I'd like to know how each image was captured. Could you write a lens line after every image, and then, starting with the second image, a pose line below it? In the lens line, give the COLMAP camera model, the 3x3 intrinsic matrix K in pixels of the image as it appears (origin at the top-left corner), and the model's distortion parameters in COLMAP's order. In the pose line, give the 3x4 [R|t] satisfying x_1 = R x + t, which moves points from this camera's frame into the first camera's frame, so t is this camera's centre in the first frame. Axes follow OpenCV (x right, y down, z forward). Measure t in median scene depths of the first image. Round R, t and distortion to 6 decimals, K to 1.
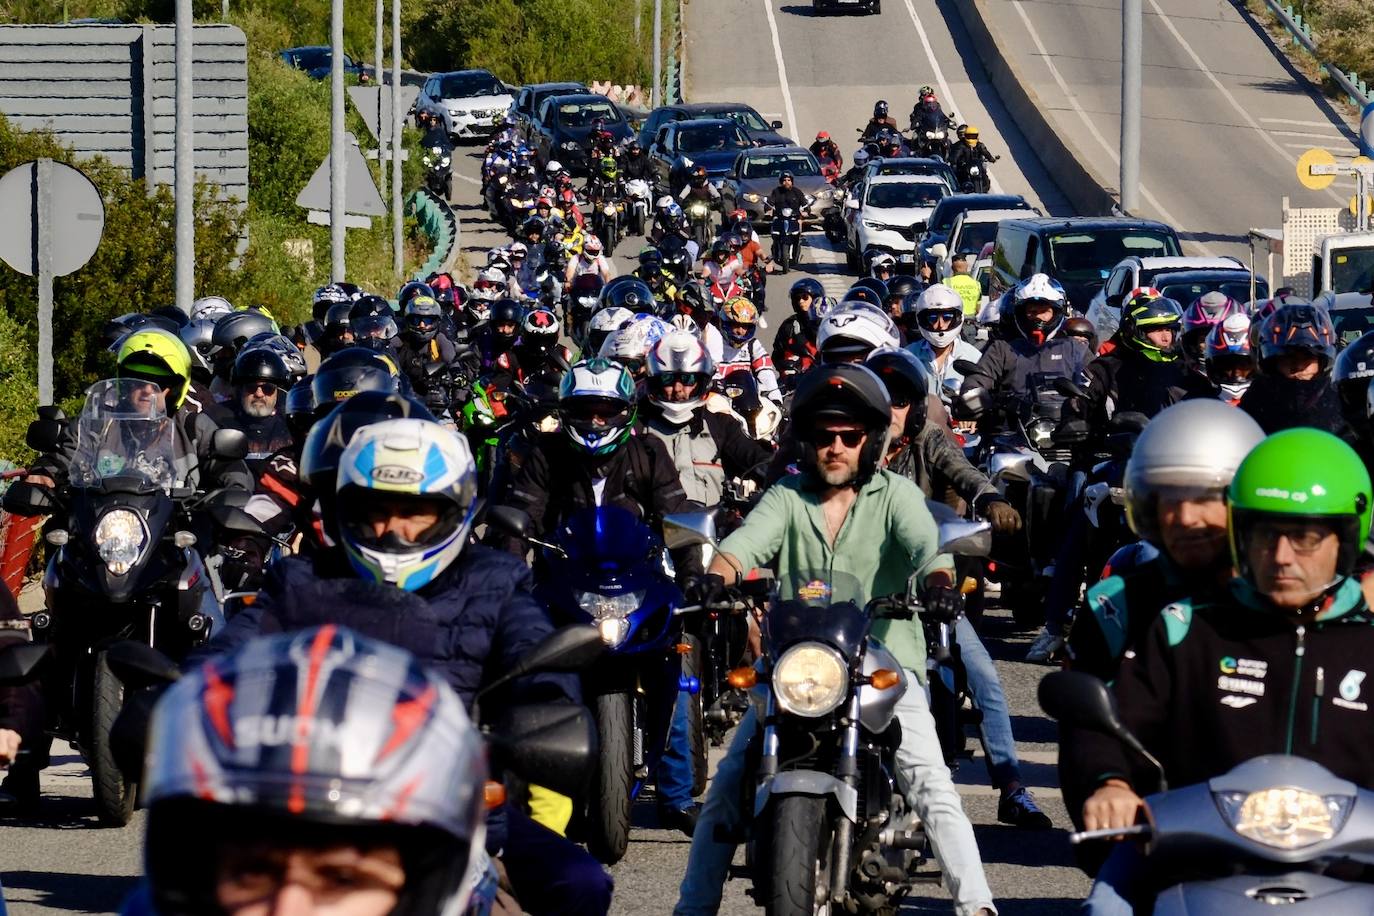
lens RADIAL K [[5106.1, 0, 687.0], [0, 5106.1, 458.0], [0, 0, 1]] dist [0.010891, 1.516108]
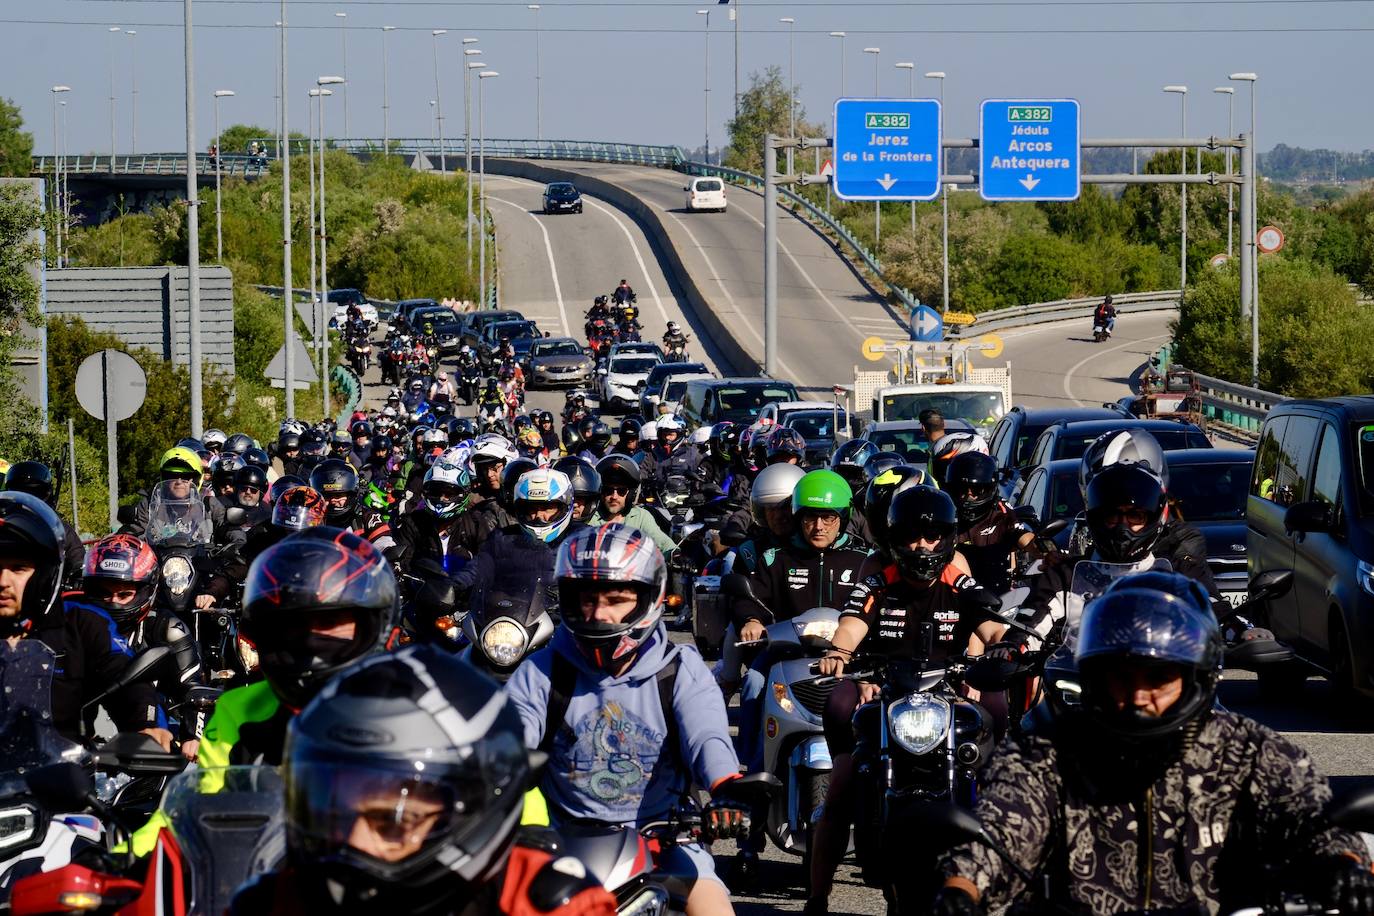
lens RADIAL K [[5106.1, 0, 687.0], [0, 5106.1, 458.0], [0, 0, 1]] dist [0.010891, 1.516108]
pose [[0.998093, -0.010514, 0.060826, -0.040883], [0.012350, 0.999477, -0.029894, 0.027657], [-0.060480, 0.030589, 0.997701, -0.644319]]
